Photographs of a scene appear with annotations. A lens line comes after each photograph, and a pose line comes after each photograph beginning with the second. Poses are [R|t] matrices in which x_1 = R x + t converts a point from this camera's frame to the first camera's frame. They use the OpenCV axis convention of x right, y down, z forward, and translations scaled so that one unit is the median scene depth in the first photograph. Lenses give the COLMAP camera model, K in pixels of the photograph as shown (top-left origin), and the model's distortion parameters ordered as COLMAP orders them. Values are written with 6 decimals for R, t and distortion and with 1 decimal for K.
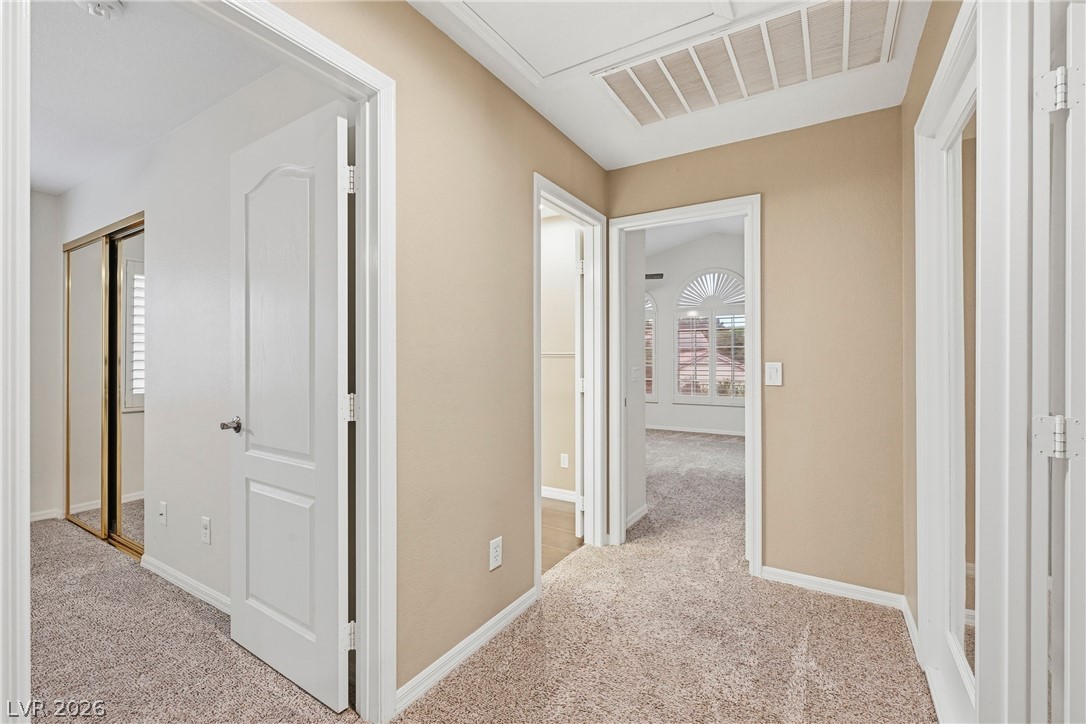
lens RADIAL K [[458.4, 0, 543.0], [0, 458.4, 362.0], [0, 0, 1]] dist [-0.000330, -0.000068]
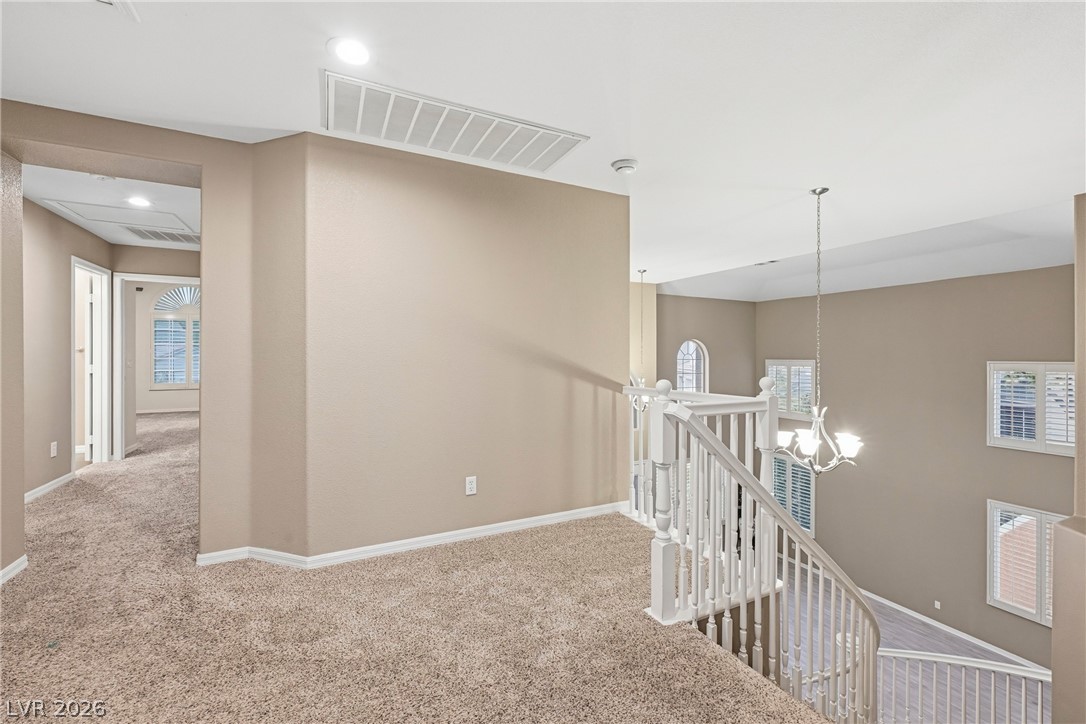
lens RADIAL K [[445.7, 0, 540.3], [0, 445.7, 356.1], [0, 0, 1]] dist [-0.001413, -0.000244]
pose [[0.528730, 0.001198, 0.848789, -0.310062], [-0.003953, 0.999992, 0.001050, -0.003194], [-0.848781, -0.003910, 0.528730, -0.909172]]
